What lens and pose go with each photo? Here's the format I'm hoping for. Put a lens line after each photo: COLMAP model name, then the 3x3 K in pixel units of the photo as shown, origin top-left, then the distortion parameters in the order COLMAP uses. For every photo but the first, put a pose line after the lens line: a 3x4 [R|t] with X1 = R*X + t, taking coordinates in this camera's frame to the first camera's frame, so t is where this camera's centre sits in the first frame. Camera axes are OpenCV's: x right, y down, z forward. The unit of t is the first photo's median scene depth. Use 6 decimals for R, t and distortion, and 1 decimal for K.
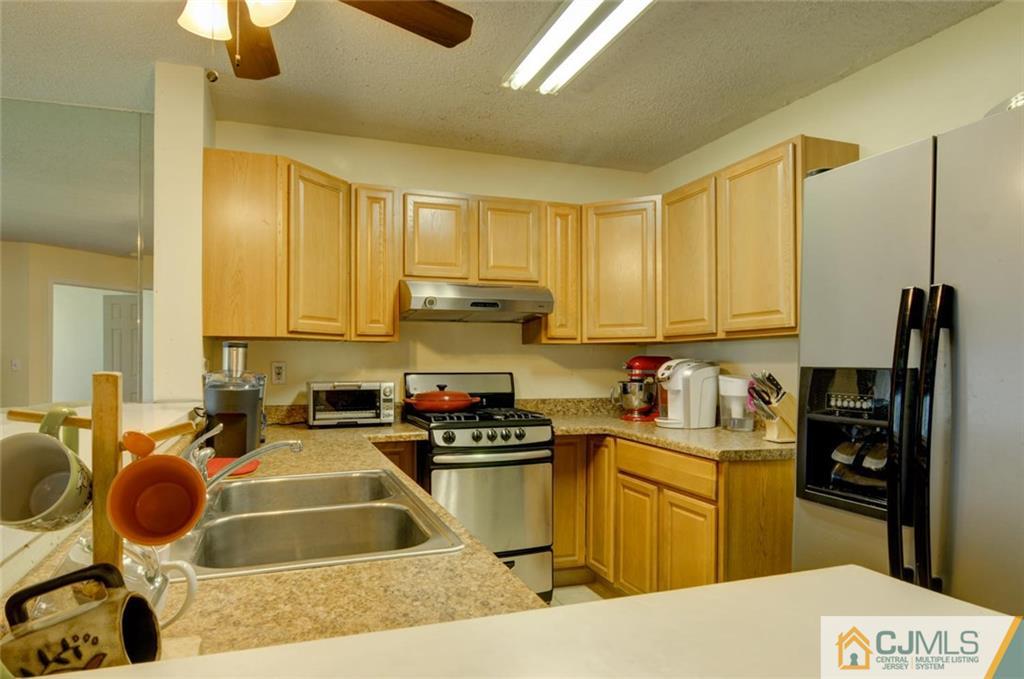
lens RADIAL K [[620.0, 0, 506.3], [0, 620.0, 356.6], [0, 0, 1]] dist [-0.001737, -0.000395]
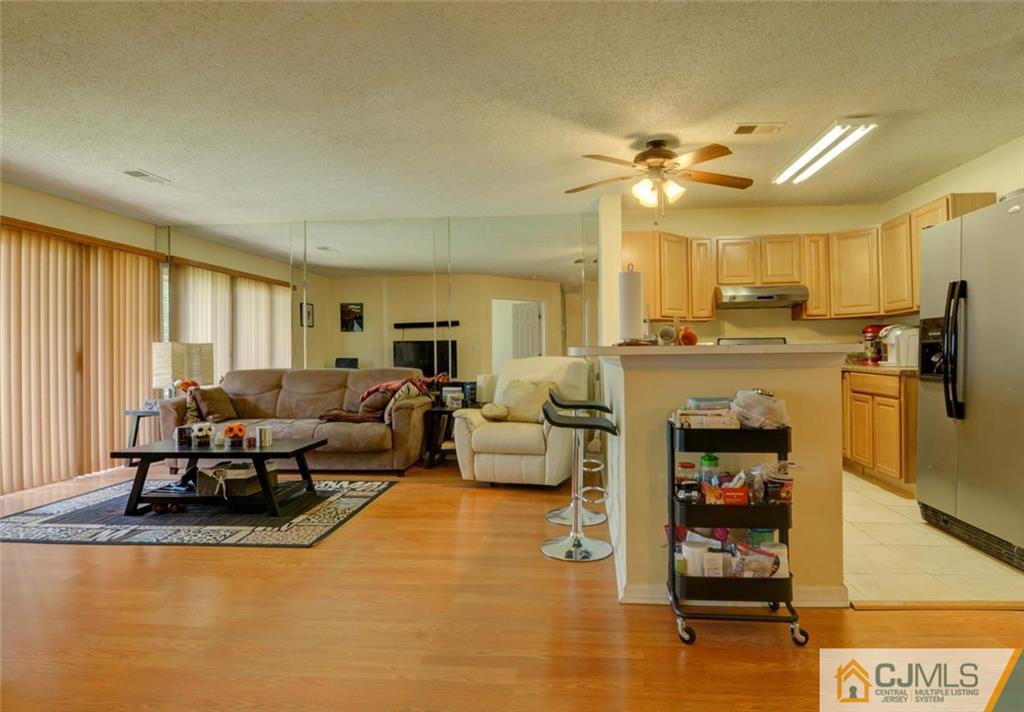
lens RADIAL K [[585.4, 0, 536.3], [0, 585.4, 346.2], [0, 0, 1]] dist [-0.001723, -0.016714]
pose [[0.909164, -0.019462, -0.415982, 0.062627], [0.015956, 0.999802, -0.011903, 0.064162], [0.416131, 0.004184, 0.909295, -0.790692]]
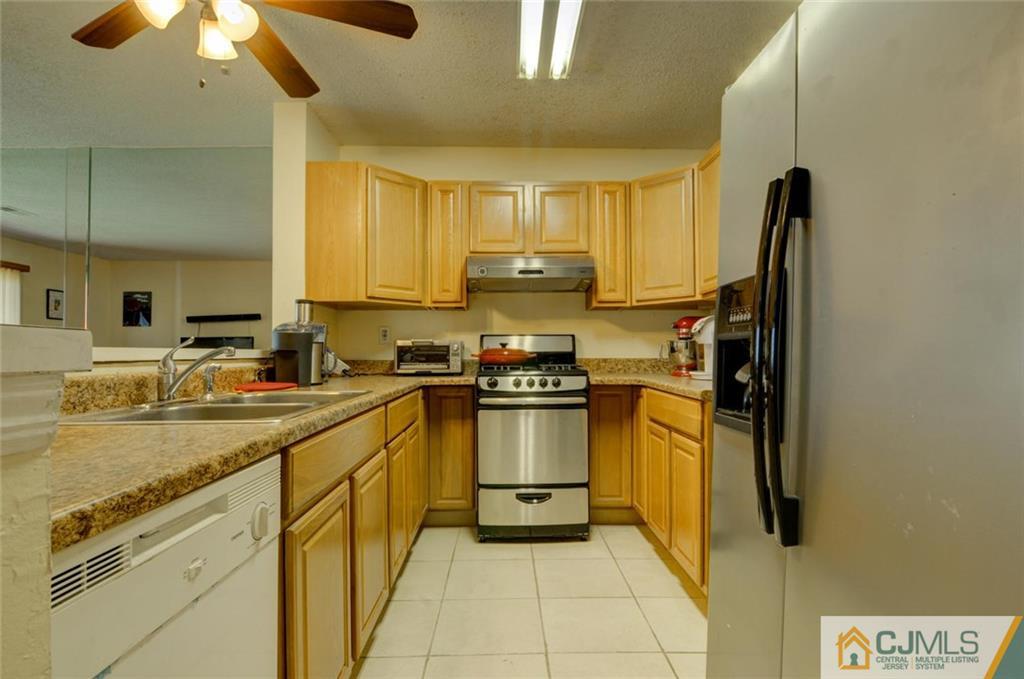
lens RADIAL K [[514.0, 0, 525.0], [0, 514.0, 345.9], [0, 0, 1]] dist [0.004587, -0.024271]
pose [[0.948721, -0.011179, -0.315917, 0.255157], [0.007529, 0.999890, -0.012772, 0.066397], [0.316025, 0.009739, 0.948701, 0.077986]]
